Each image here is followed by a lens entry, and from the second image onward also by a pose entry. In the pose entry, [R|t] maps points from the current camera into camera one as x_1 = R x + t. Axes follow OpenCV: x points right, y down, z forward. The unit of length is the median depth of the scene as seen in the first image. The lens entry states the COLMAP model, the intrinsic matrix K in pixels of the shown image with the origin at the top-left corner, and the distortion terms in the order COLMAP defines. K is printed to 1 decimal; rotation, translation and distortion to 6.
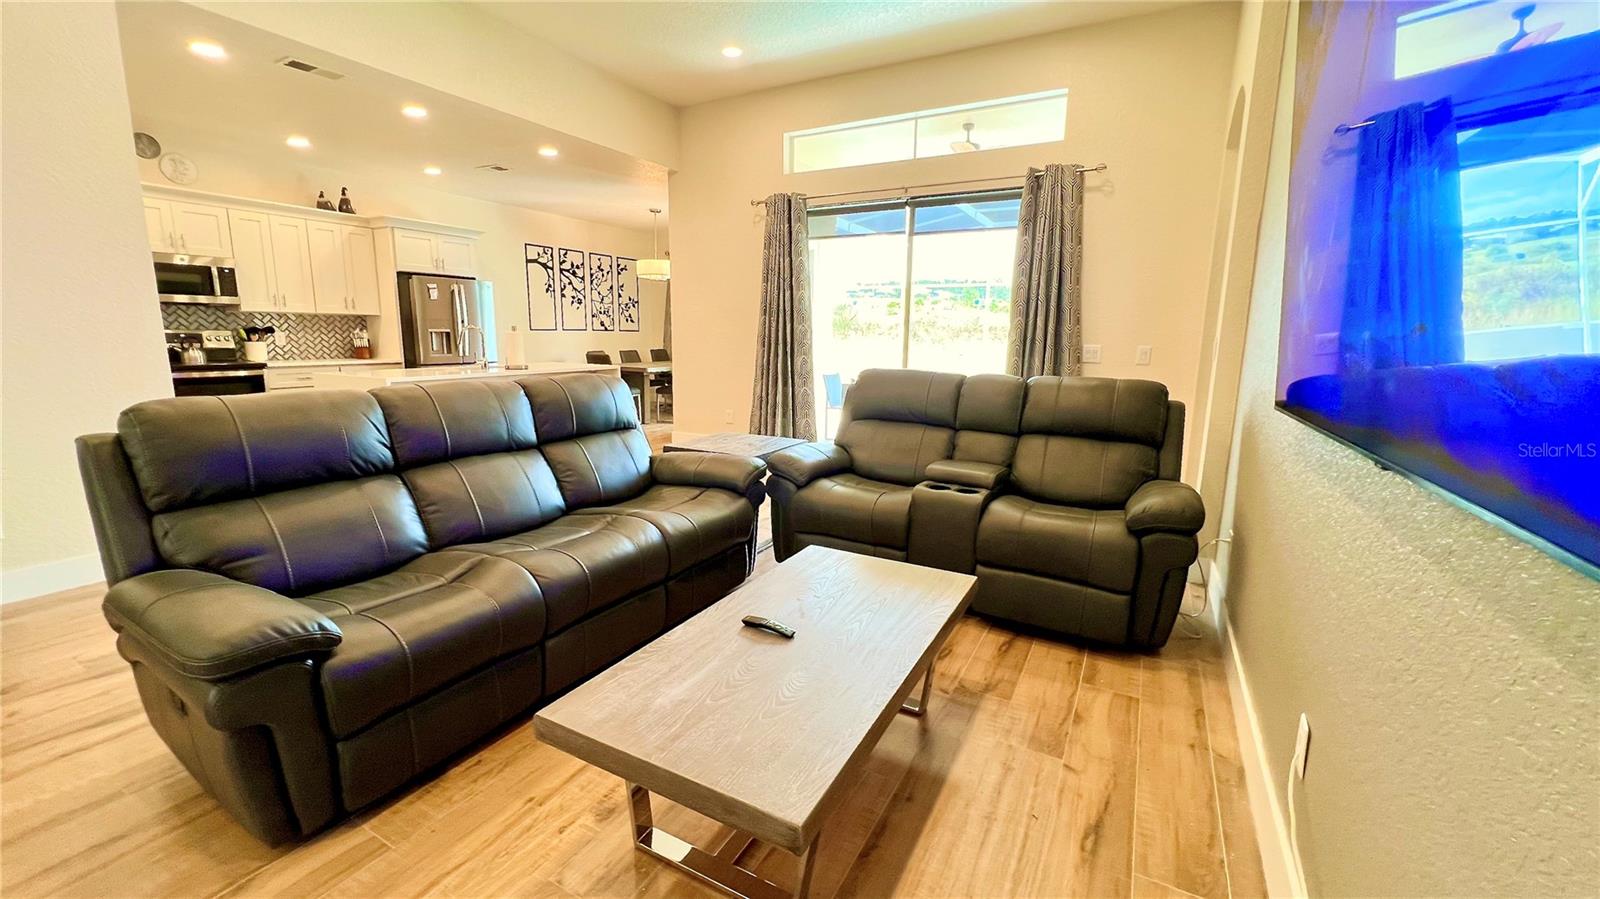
lens RADIAL K [[641.4, 0, 794.7], [0, 641.4, 442.1], [0, 0, 1]] dist [-0.001542, 0.000160]
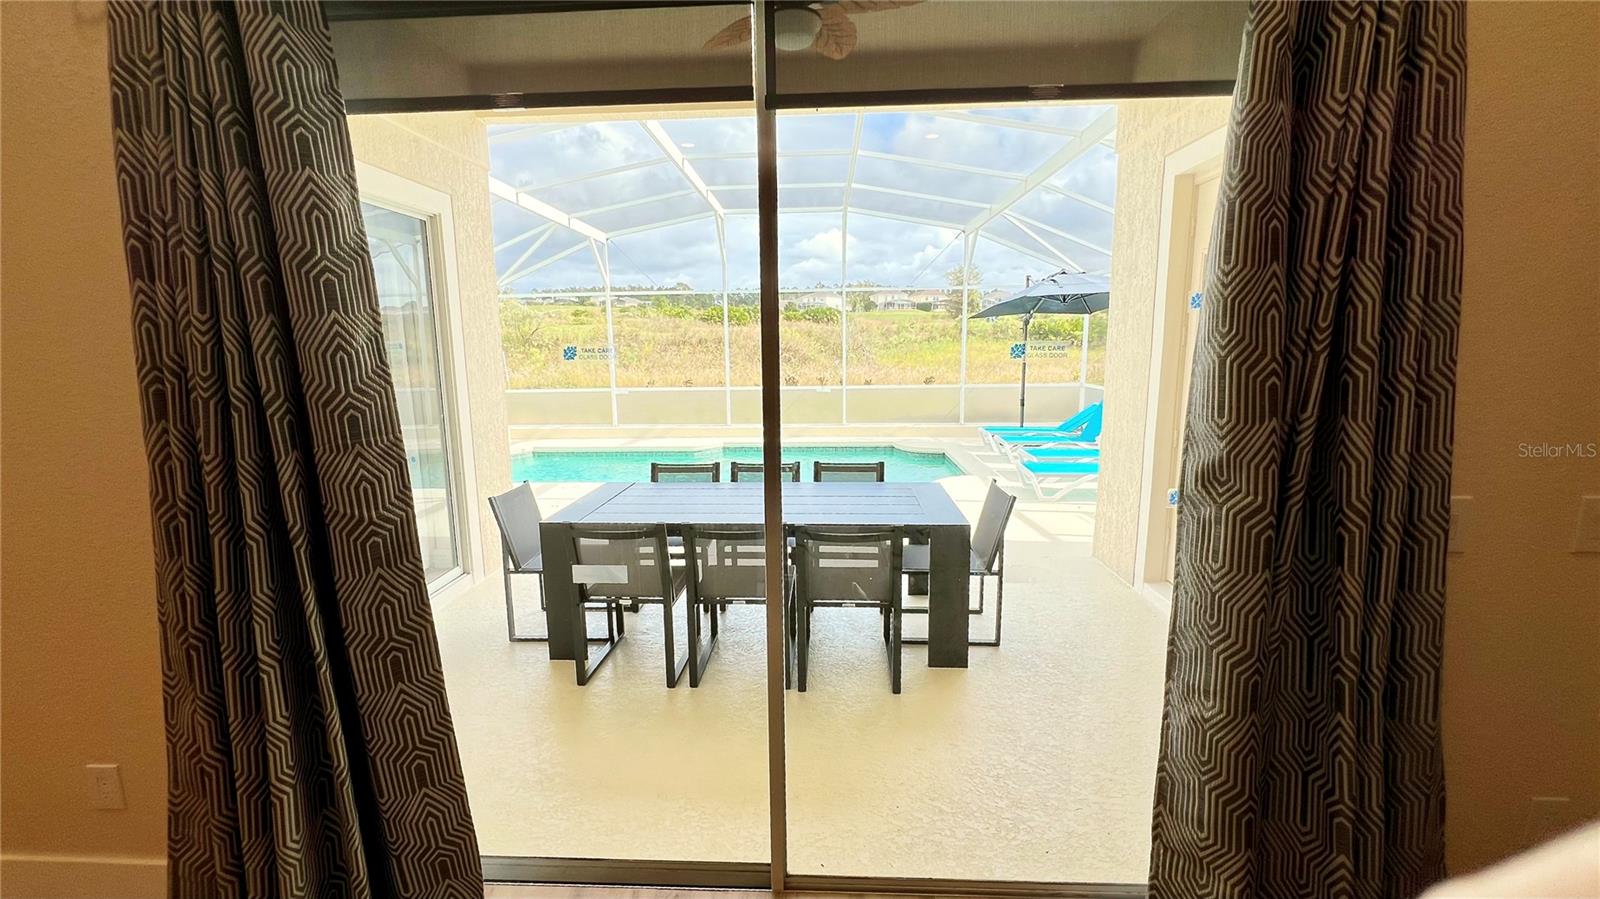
lens RADIAL K [[653.8, 0, 793.8], [0, 653.8, 443.9], [0, 0, 1]] dist [-0.001121, 0.000102]
pose [[0.894024, -0.098119, 0.437143, 0.082727], [0.103352, 0.994574, 0.011868, -0.273715], [-0.435936, 0.034570, 0.899314, 1.120549]]
